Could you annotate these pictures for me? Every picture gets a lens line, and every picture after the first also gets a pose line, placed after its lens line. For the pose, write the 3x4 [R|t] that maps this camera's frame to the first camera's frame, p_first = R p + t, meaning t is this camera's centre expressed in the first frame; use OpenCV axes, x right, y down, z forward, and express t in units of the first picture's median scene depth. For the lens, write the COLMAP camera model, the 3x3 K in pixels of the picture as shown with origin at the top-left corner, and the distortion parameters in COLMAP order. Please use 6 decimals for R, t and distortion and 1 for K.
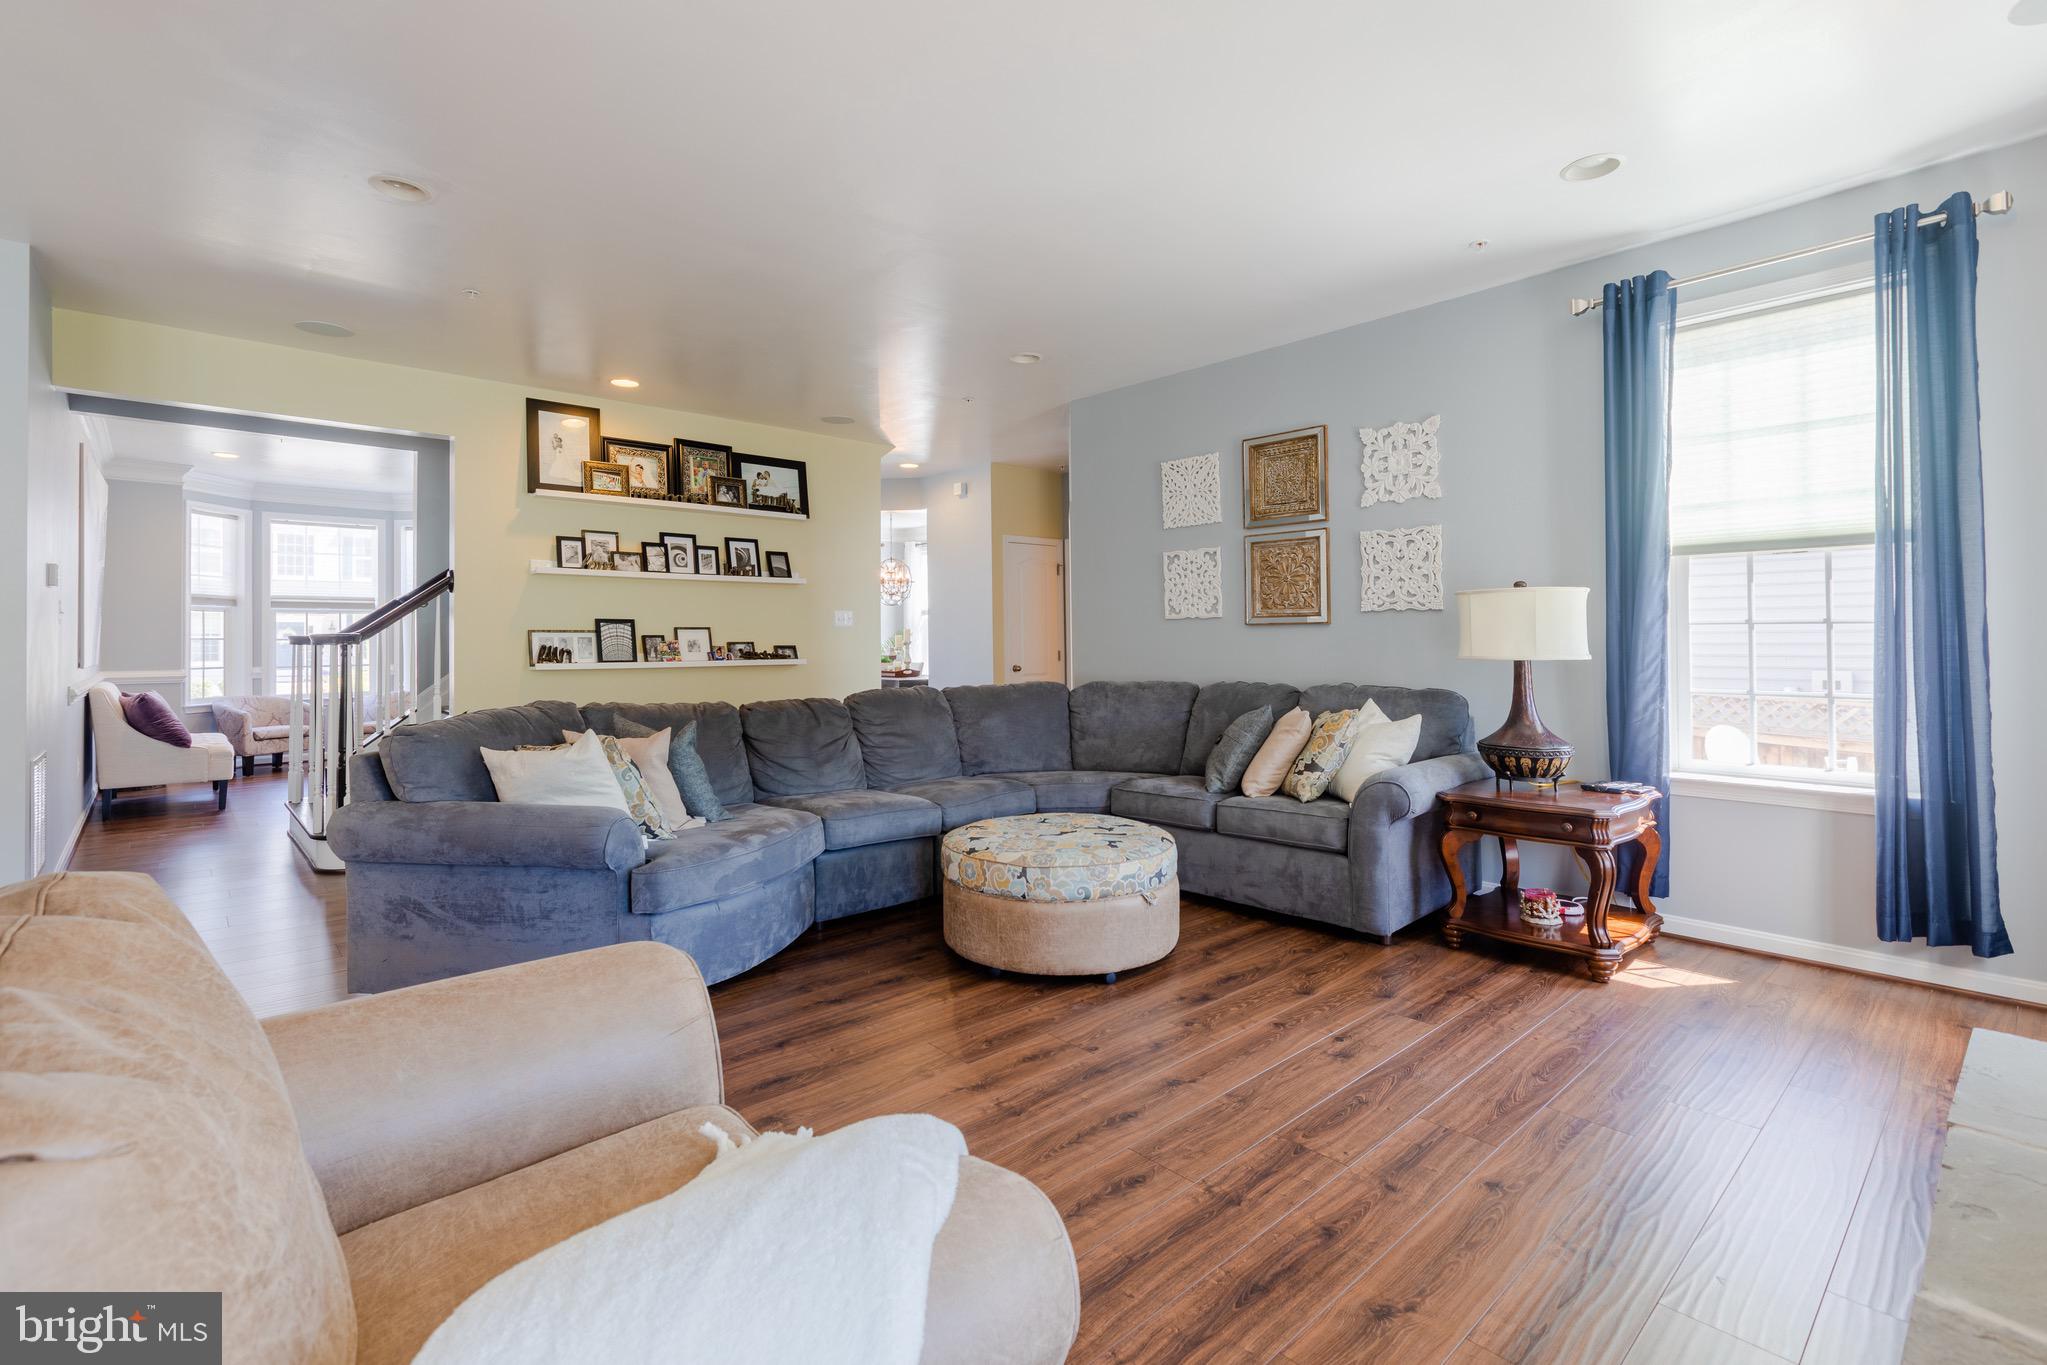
lens RADIAL K [[922.5, 0, 995.7], [0, 922.5, 633.6], [0, 0, 1]] dist [-0.002917, -0.000719]
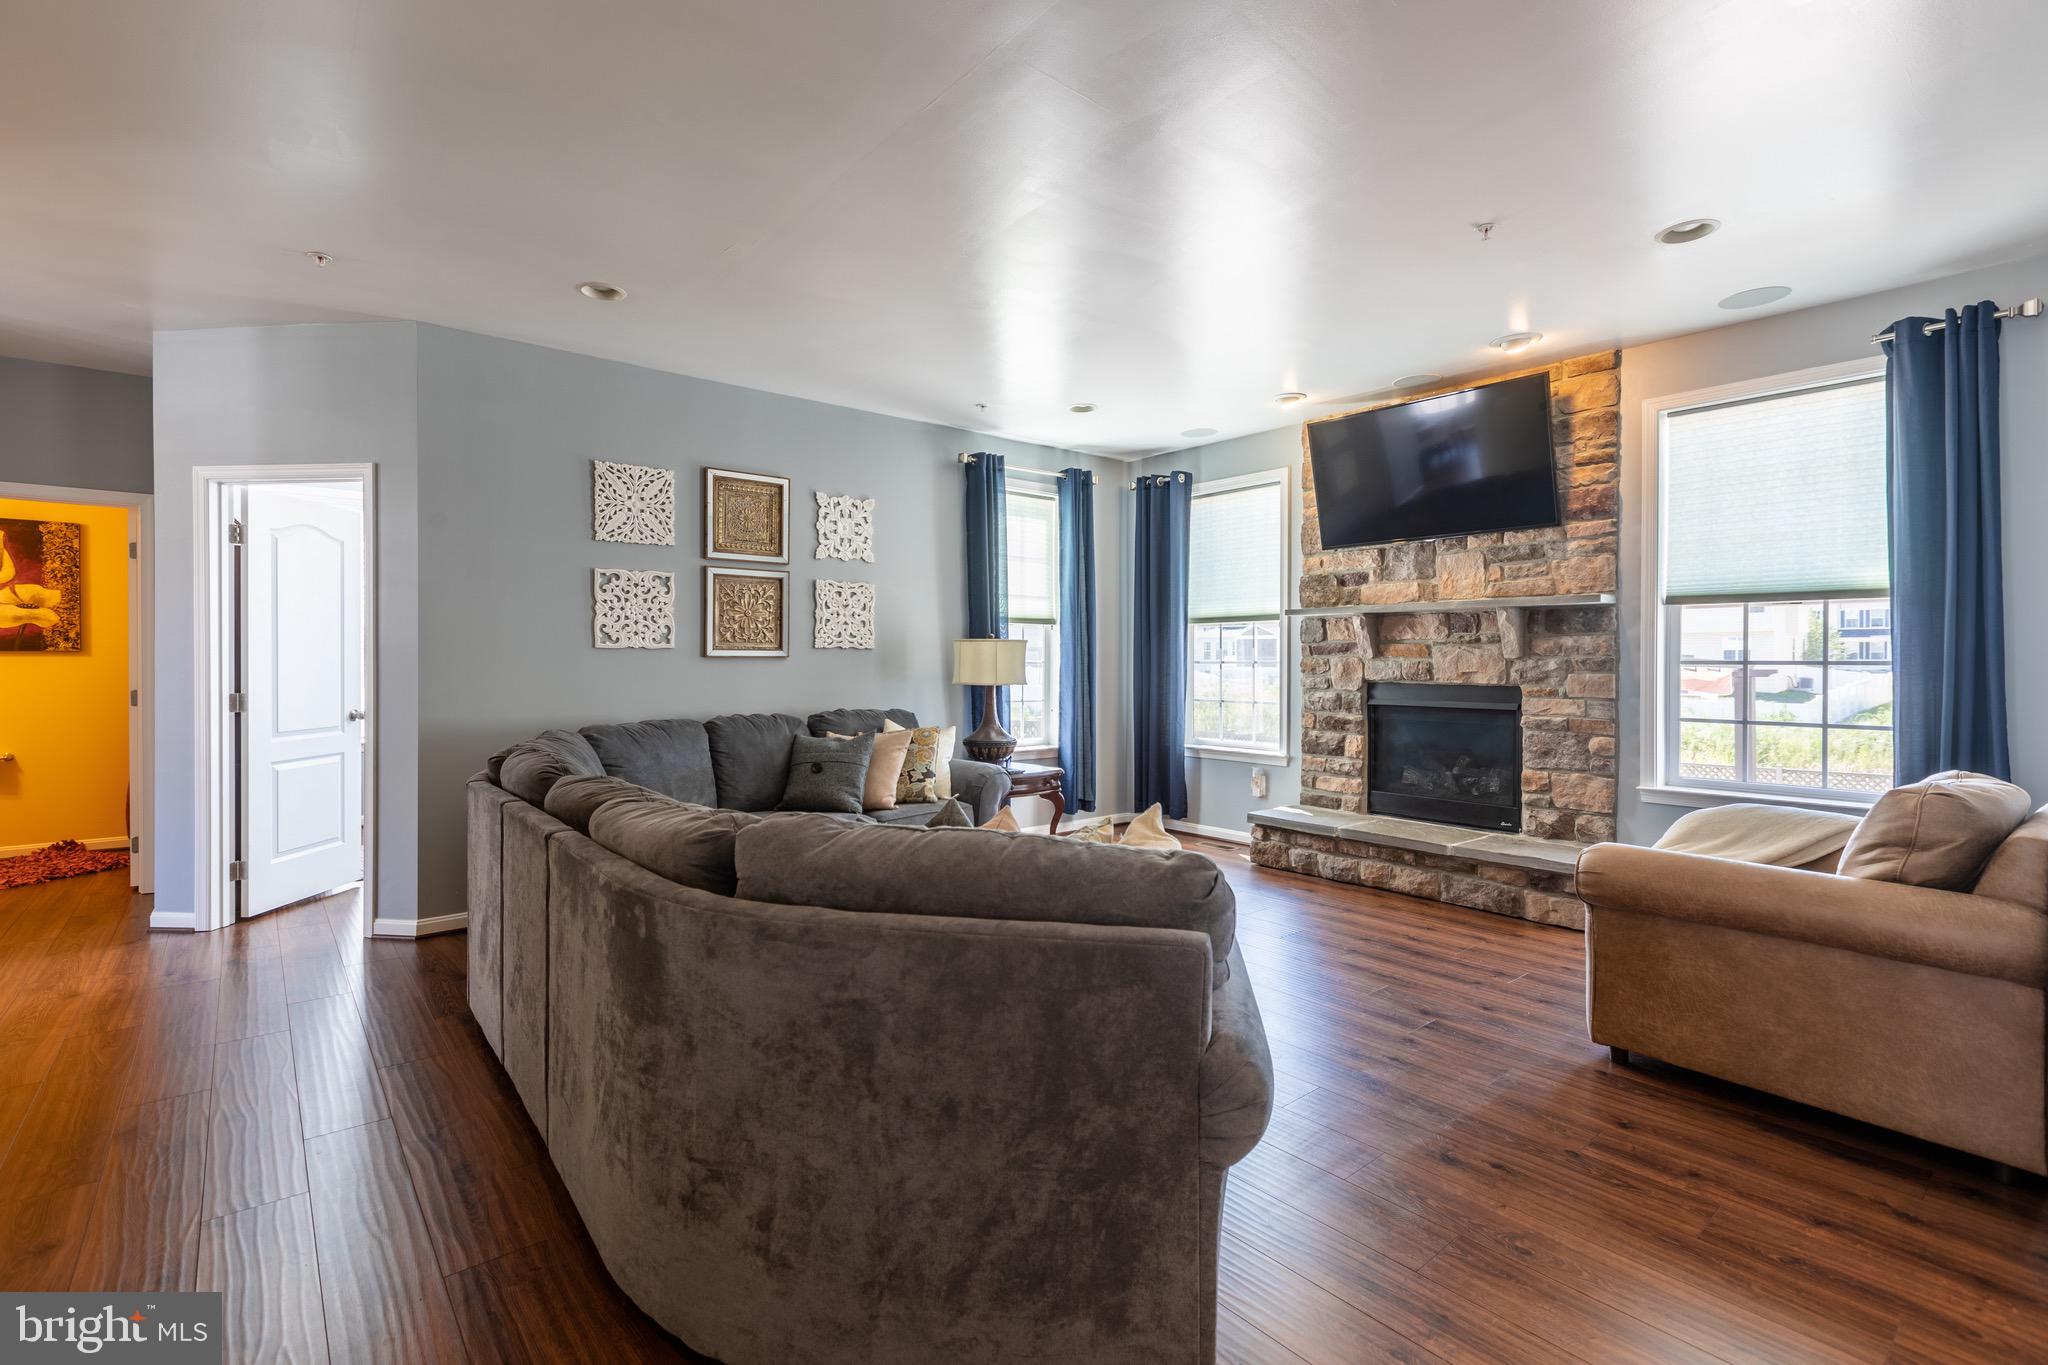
lens RADIAL K [[922.9, 0, 1014.3], [0, 922.9, 668.6], [0, 0, 1]] dist [-0.002917, -0.000719]
pose [[0.035744, -0.001551, 0.999360, -0.625164], [-0.007761, 0.999968, 0.001829, -0.001927], [-0.999331, -0.007822, 0.035731, 0.582380]]
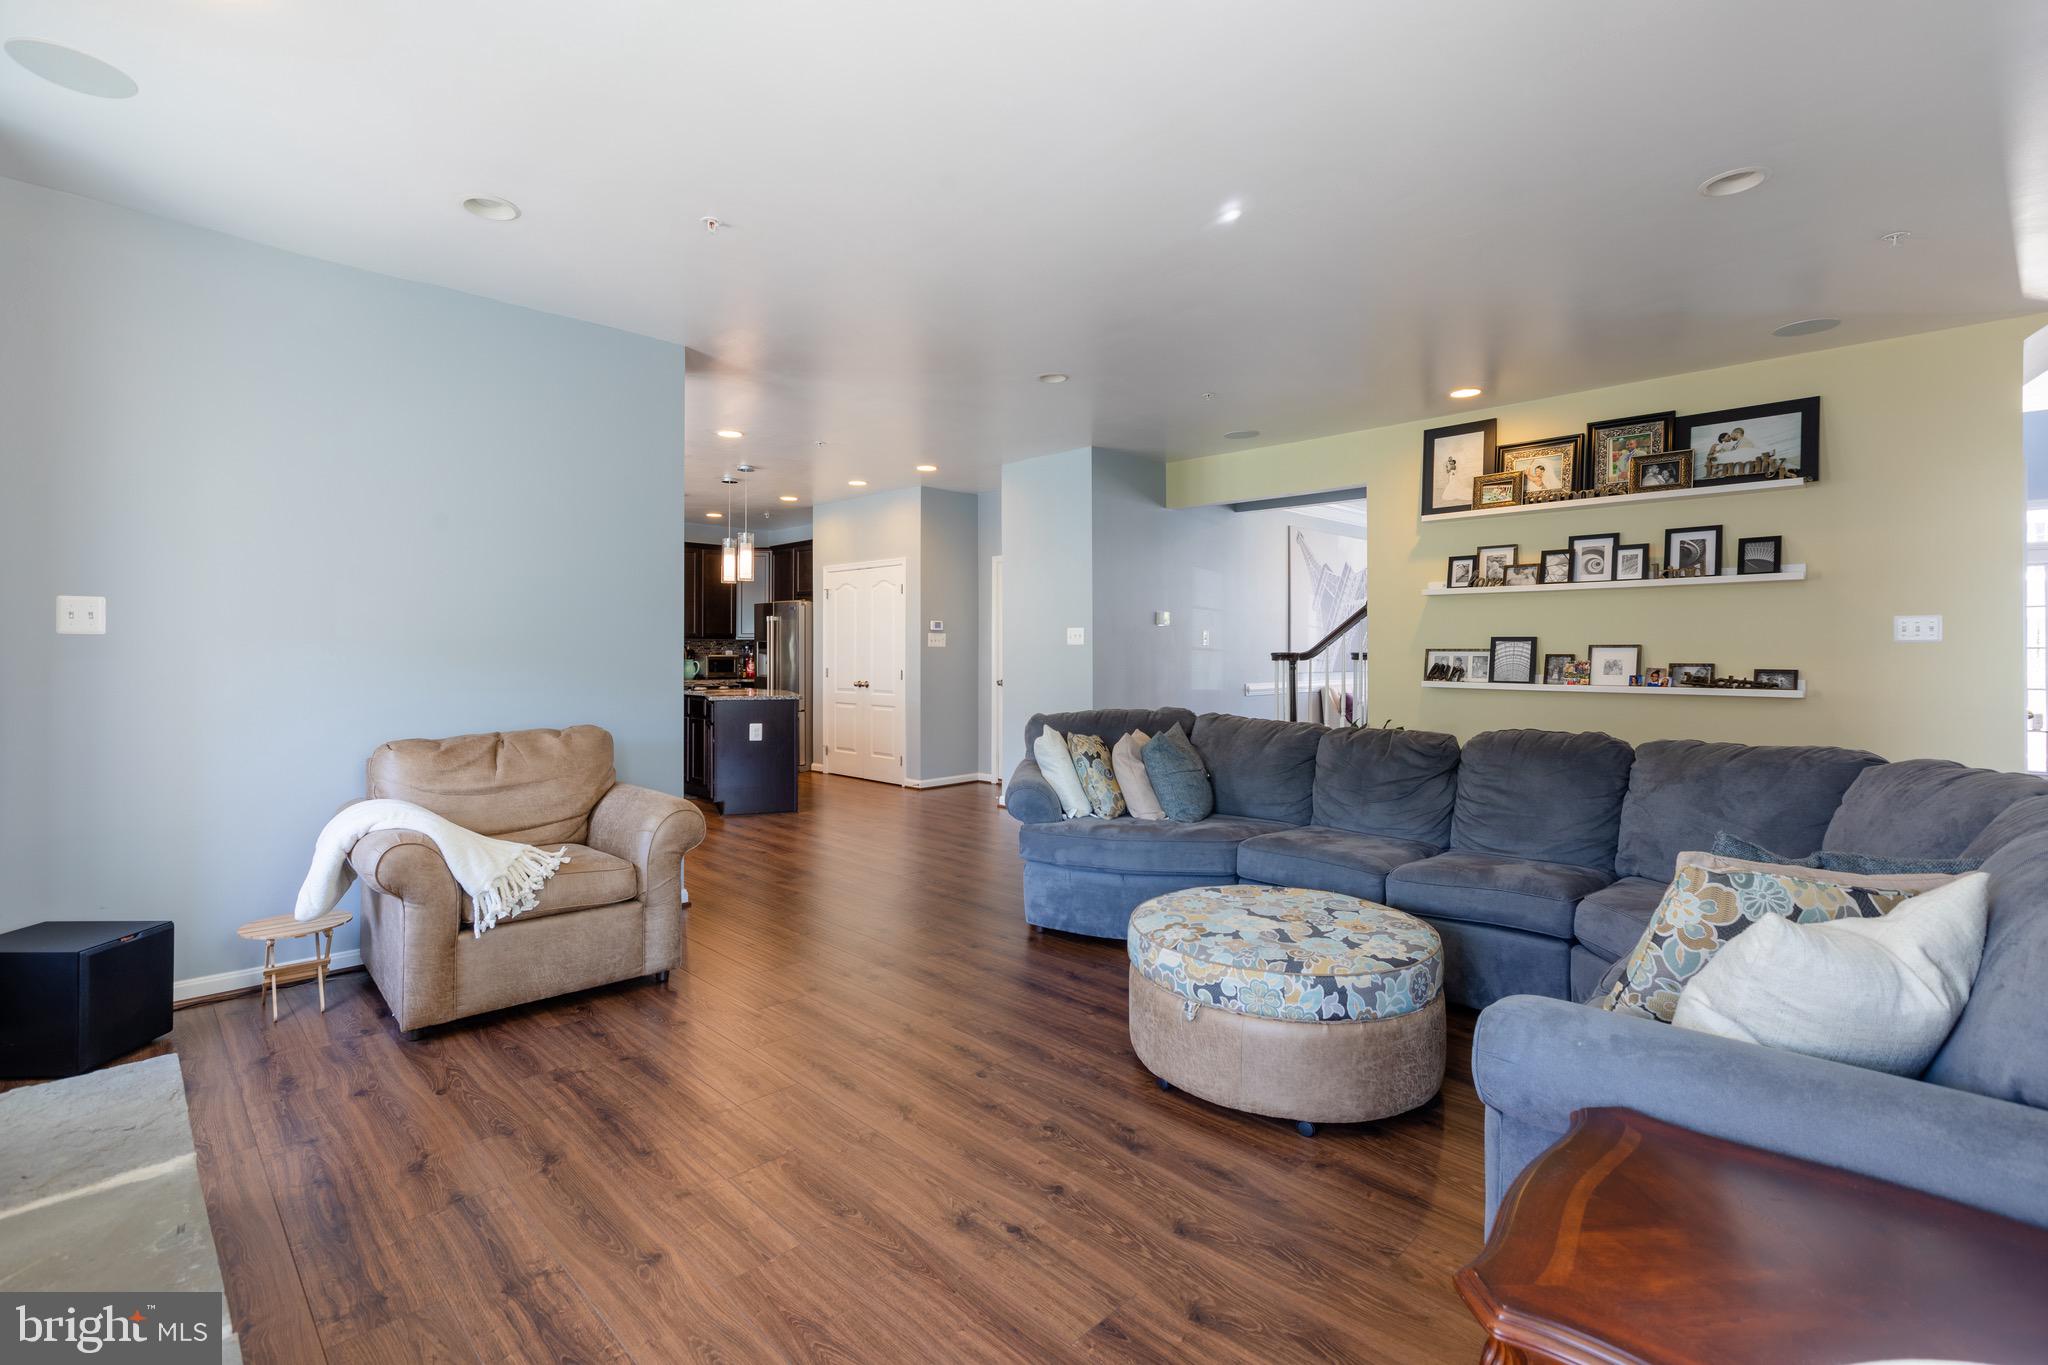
lens RADIAL K [[949.1, 0, 1024.7], [0, 949.1, 622.9], [0, 0, 1]] dist [0.015335, -0.000258]
pose [[0.055155, -0.024169, -0.998185, 0.555237], [0.004994, 0.999701, -0.023929, -0.009769], [0.998465, -0.003665, 0.055259, 0.473080]]
